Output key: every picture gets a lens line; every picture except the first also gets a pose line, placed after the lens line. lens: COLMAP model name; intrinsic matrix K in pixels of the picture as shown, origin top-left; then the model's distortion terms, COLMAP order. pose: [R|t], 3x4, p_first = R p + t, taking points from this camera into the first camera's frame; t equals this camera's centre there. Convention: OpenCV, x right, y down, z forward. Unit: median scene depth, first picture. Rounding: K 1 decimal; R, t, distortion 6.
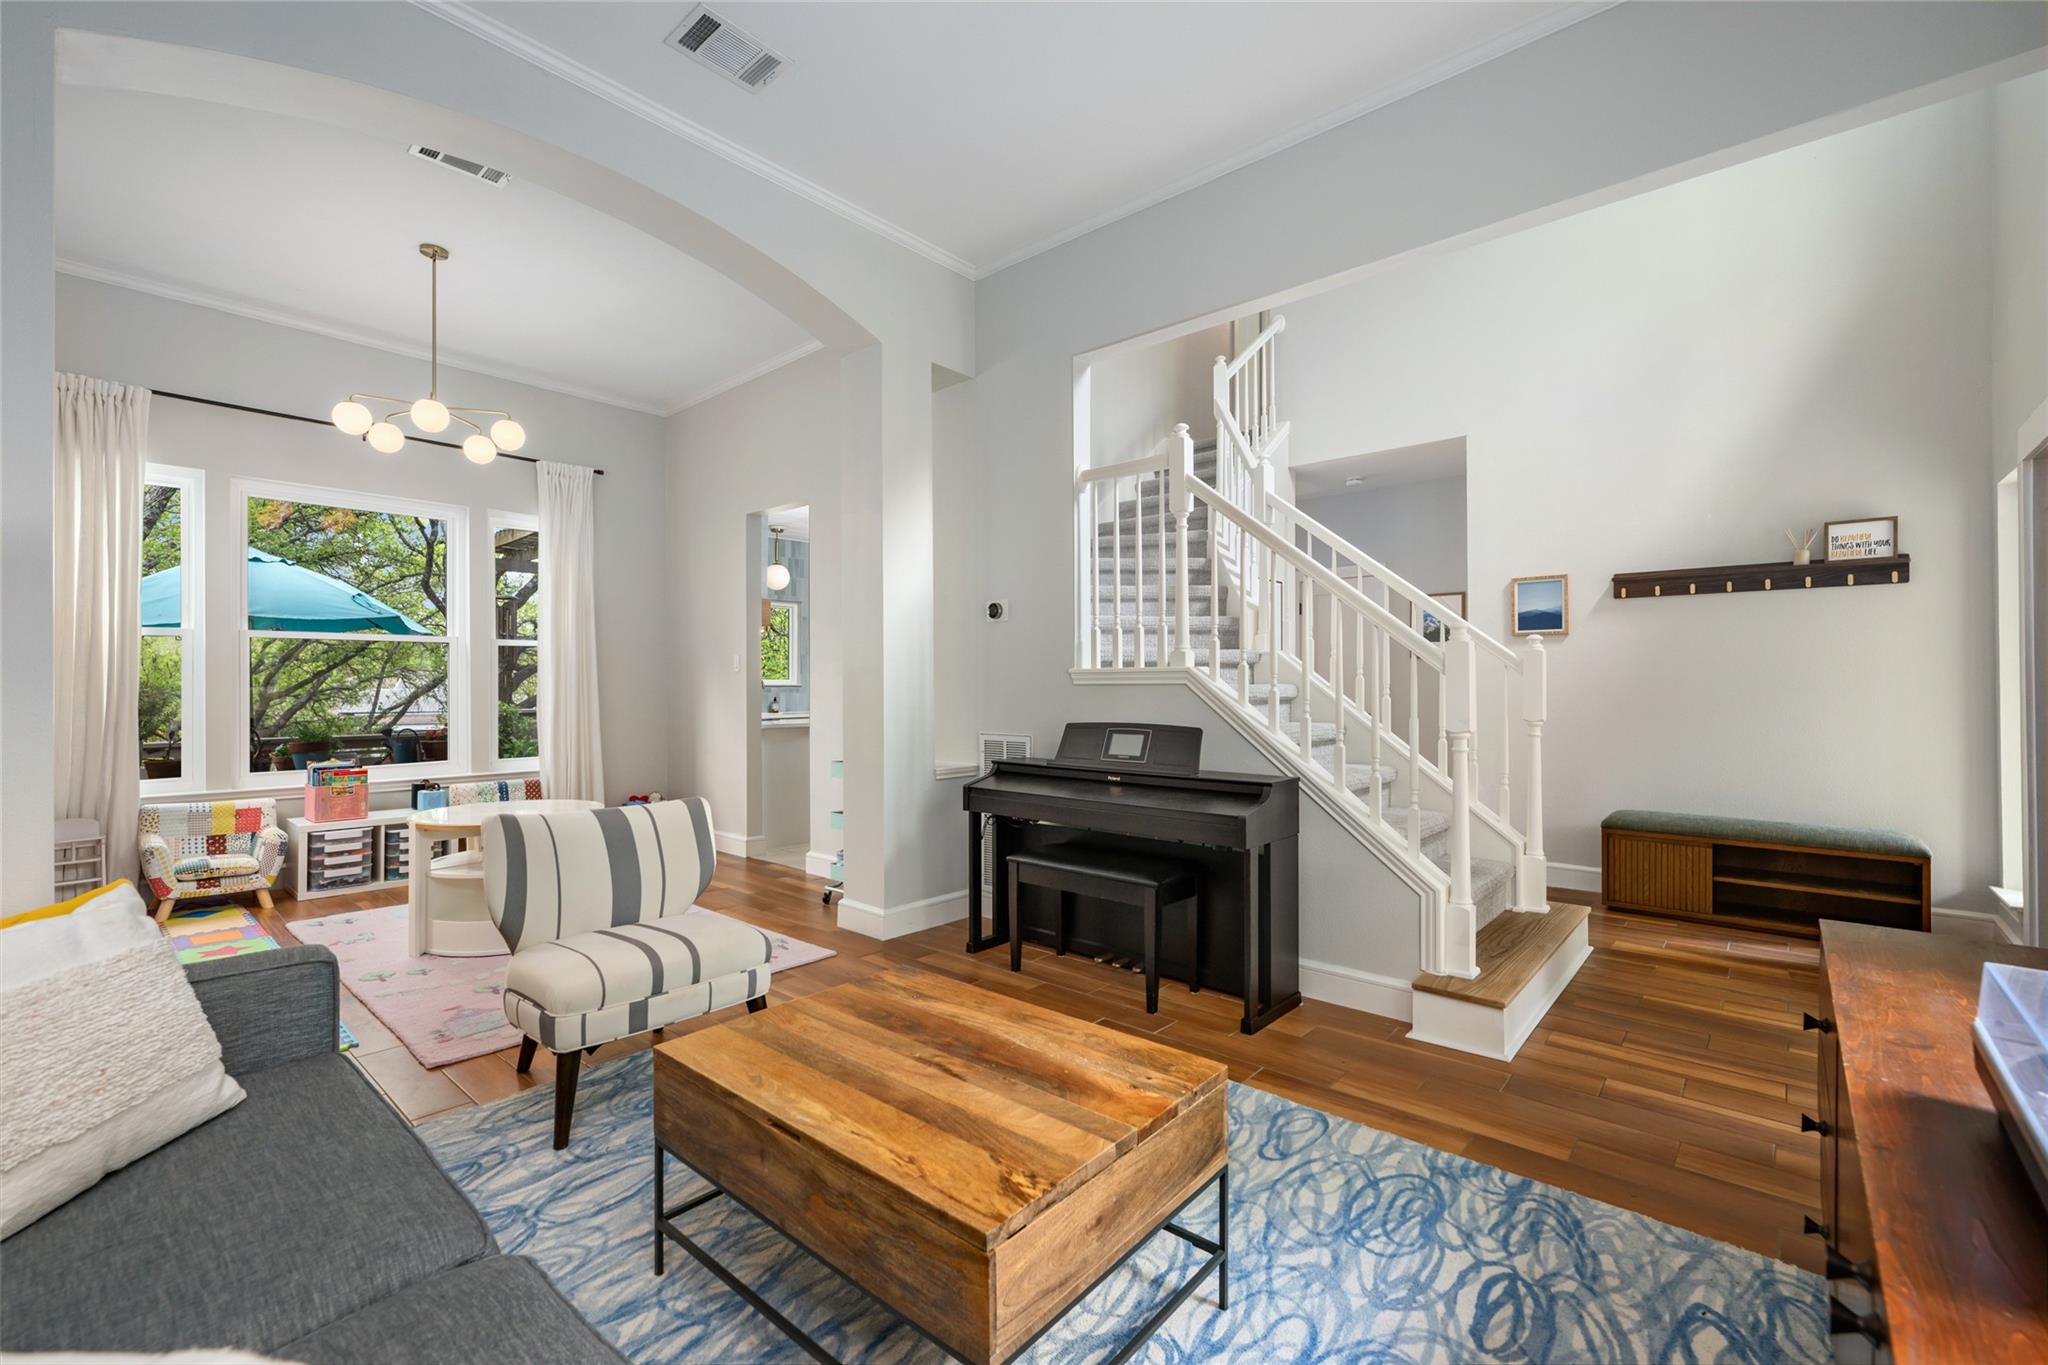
lens RADIAL K [[879.1, 0, 1024.0], [0, 879.1, 682.5], [0, 0, 1]] dist [-0.002608, -0.000055]
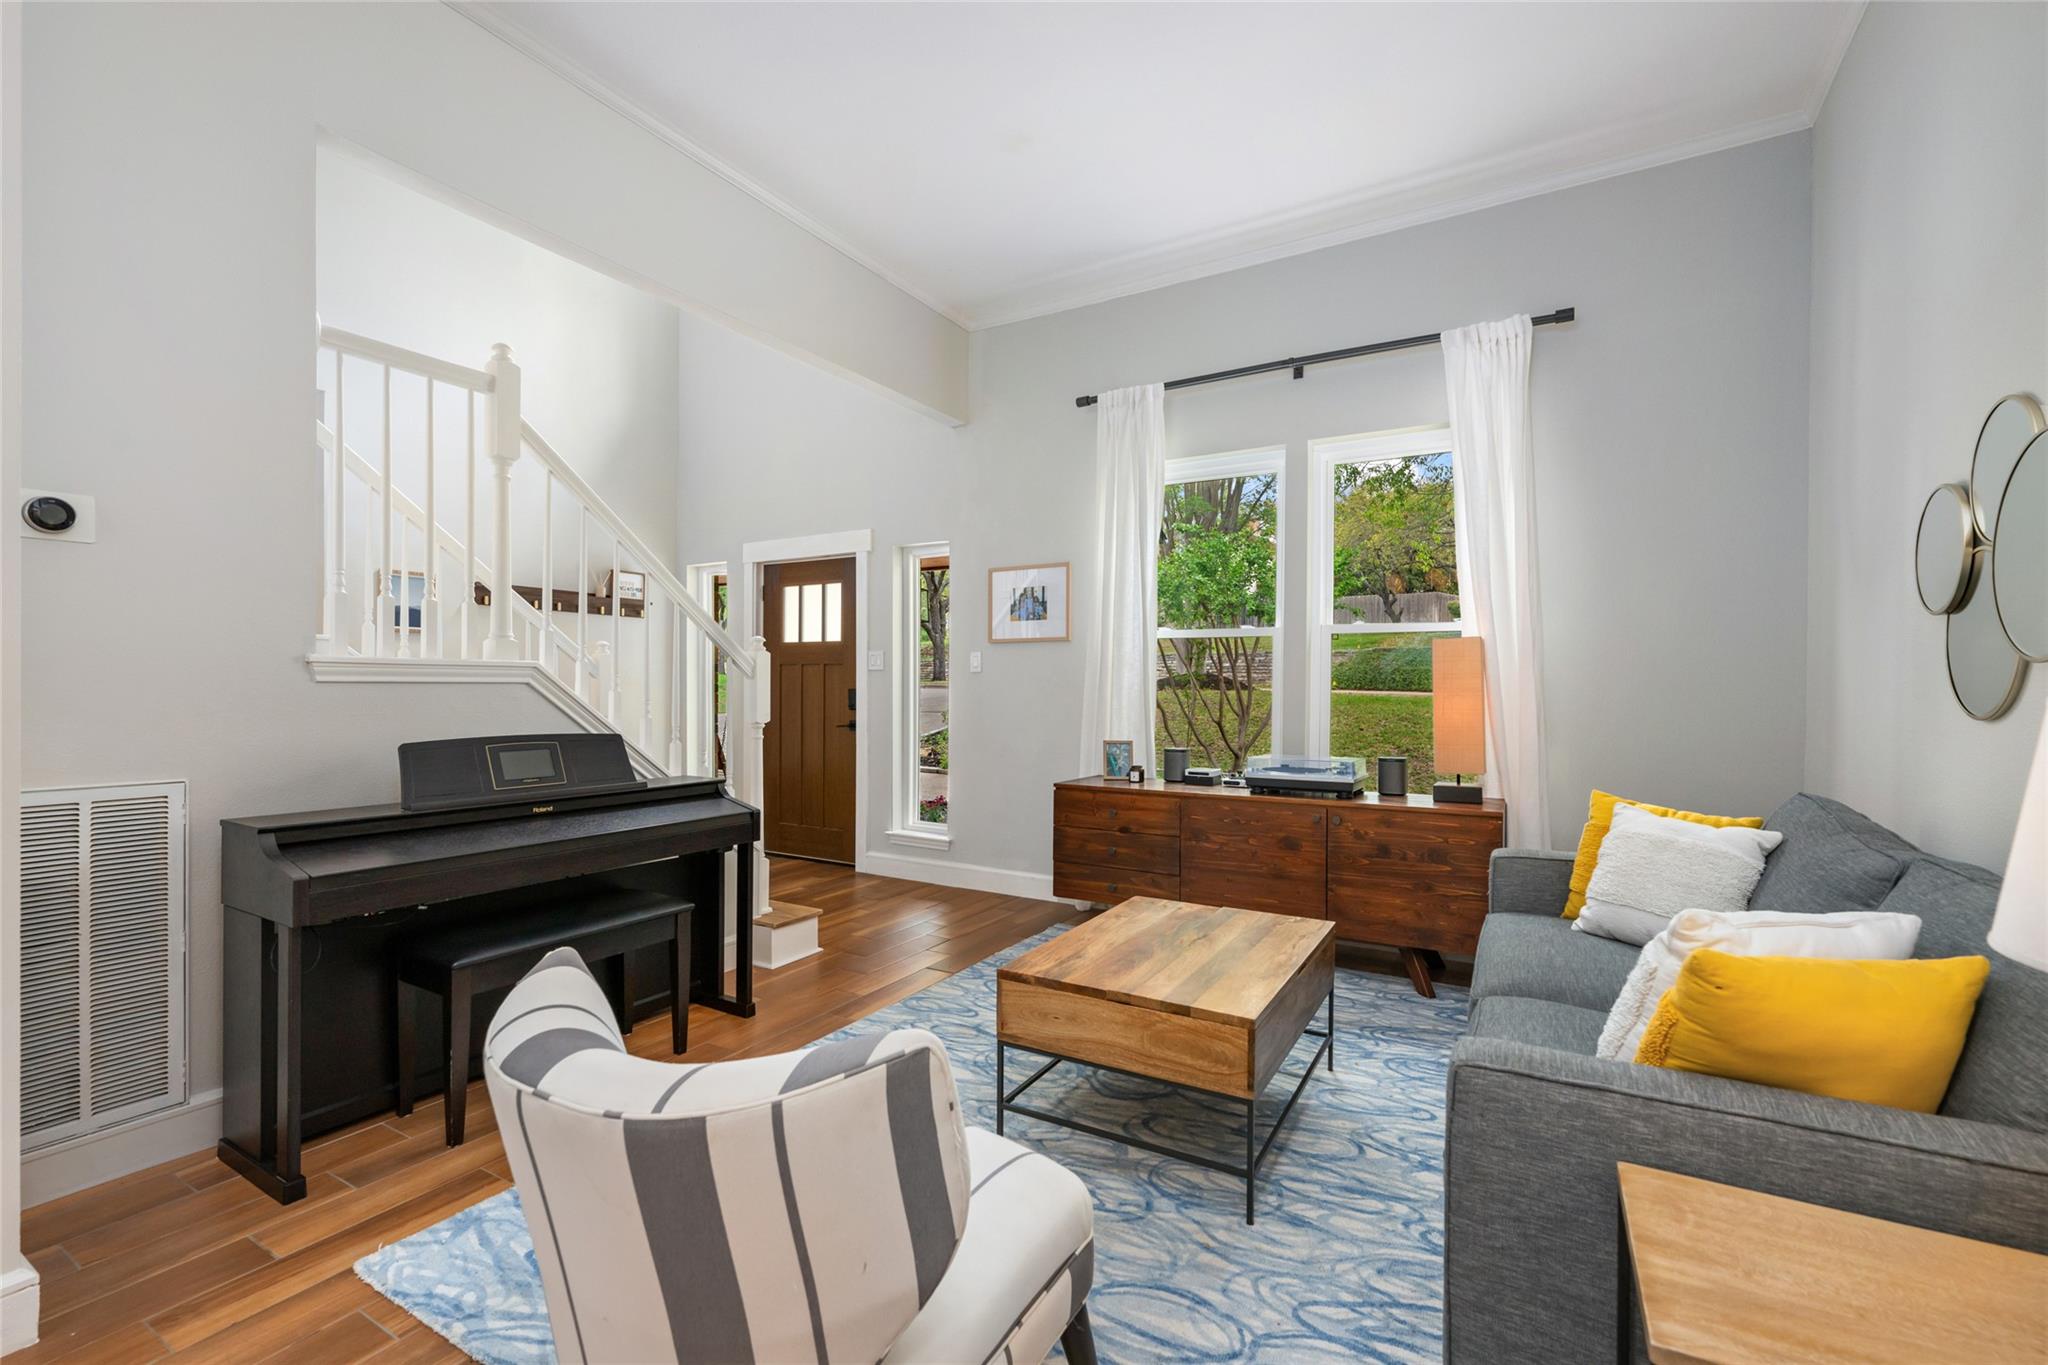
lens RADIAL K [[879.1, 0, 1024.0], [0, 879.1, 682.5], [0, 0, 1]] dist [-0.002608, -0.000055]
pose [[-0.193136, 0.001889, 0.981170, -1.252372], [-0.008964, 0.999953, -0.003690, -0.002892], [-0.981131, -0.009507, -0.193110, 1.296160]]
